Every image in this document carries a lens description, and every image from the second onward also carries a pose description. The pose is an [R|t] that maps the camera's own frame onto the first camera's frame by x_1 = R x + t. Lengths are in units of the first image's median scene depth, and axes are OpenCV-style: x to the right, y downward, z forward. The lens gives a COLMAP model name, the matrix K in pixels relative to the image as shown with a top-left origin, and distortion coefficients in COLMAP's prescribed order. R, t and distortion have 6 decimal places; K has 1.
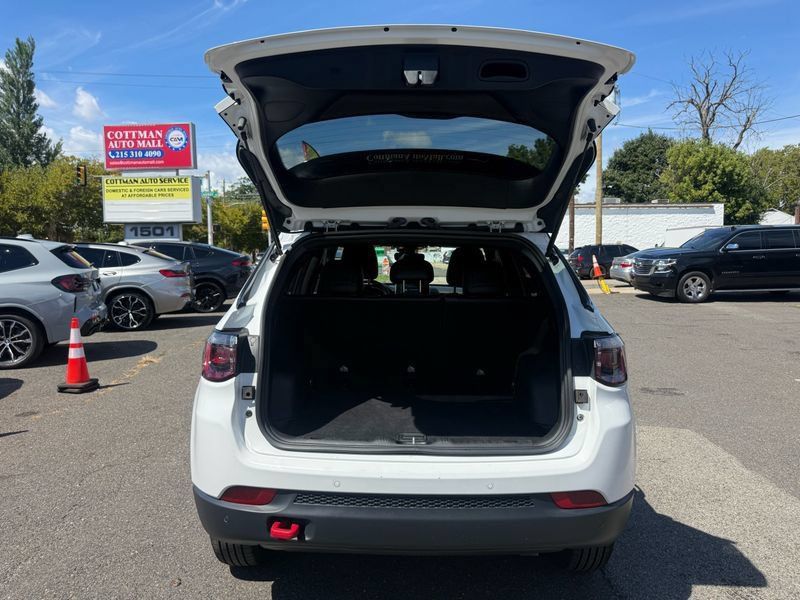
lens RADIAL K [[576.8, 0, 398.5], [0, 576.8, 302.2], [0, 0, 1]] dist [0.003590, -0.001770]
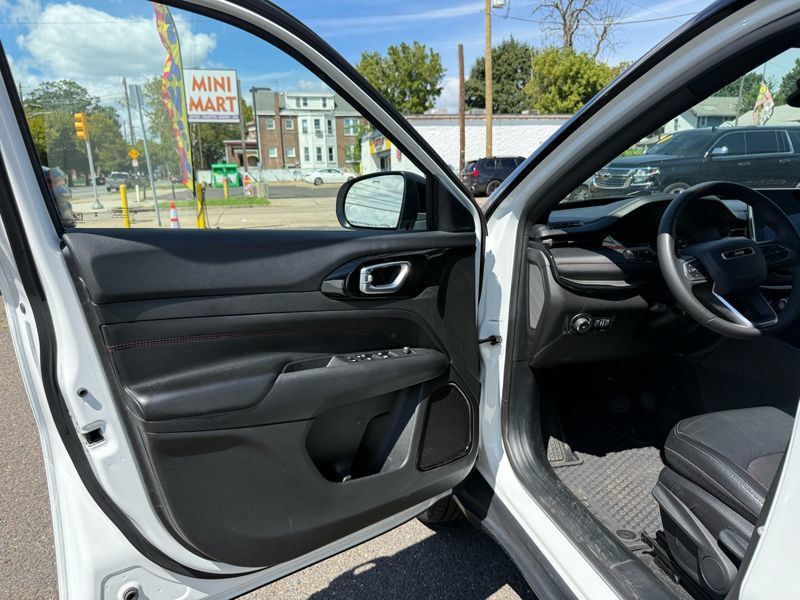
lens RADIAL K [[580.3, 0, 401.3], [0, 580.3, 302.3], [0, 0, 1]] dist [0.002902, -0.003213]
pose [[0.965749, -0.072561, 0.249125, -0.060645], [0.038290, 0.989446, 0.139755, -0.014673], [-0.256636, -0.125429, 0.958335, 0.266671]]
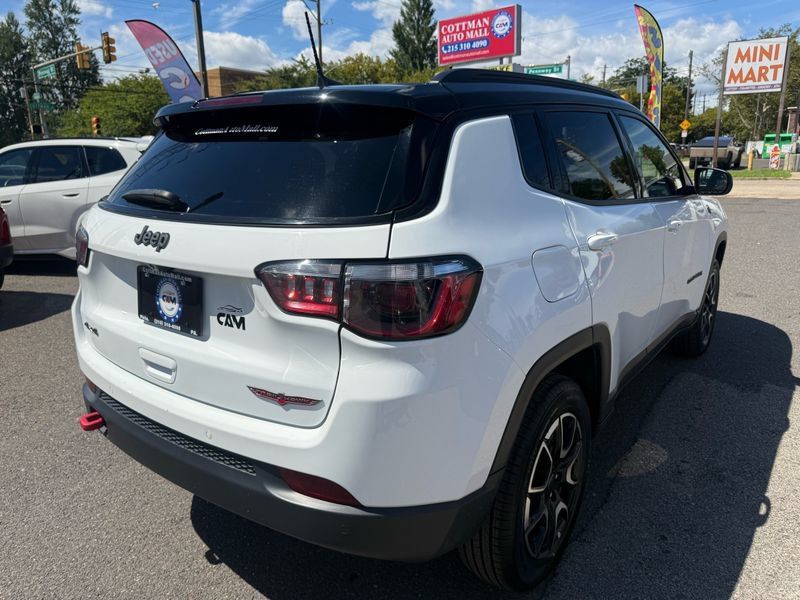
lens RADIAL K [[580.3, 0, 401.3], [0, 580.3, 302.3], [0, 0, 1]] dist [0.002902, -0.003213]
pose [[0.809782, 0.134034, -0.571216, 0.095388], [-0.031532, 0.982092, 0.185743, -0.002052], [0.585883, -0.132400, 0.799507, 0.064188]]
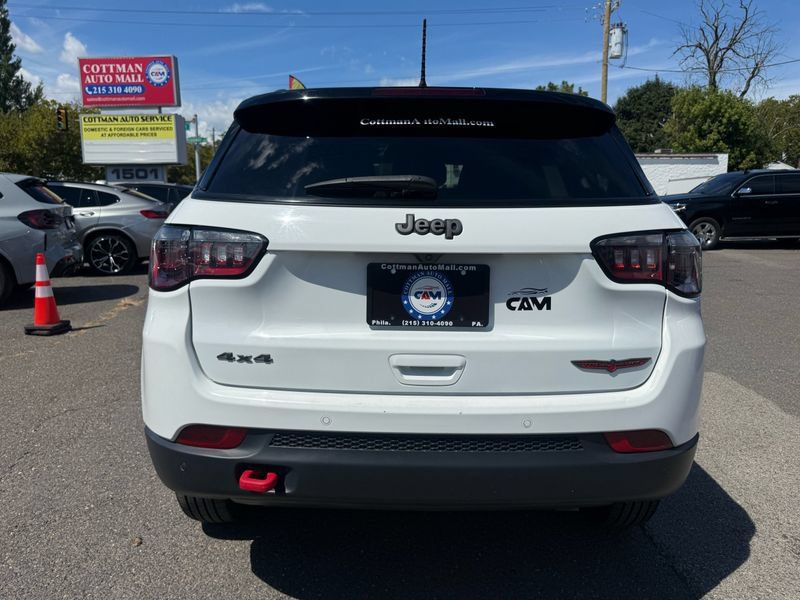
lens RADIAL K [[580.3, 0, 401.3], [0, 580.3, 302.3], [0, 0, 1]] dist [0.002902, -0.003213]
pose [[0.999918, 0.001711, 0.012702, -0.002149], [-0.002701, 0.996926, 0.078297, 0.011744], [-0.012529, -0.078325, 0.996849, 0.029671]]
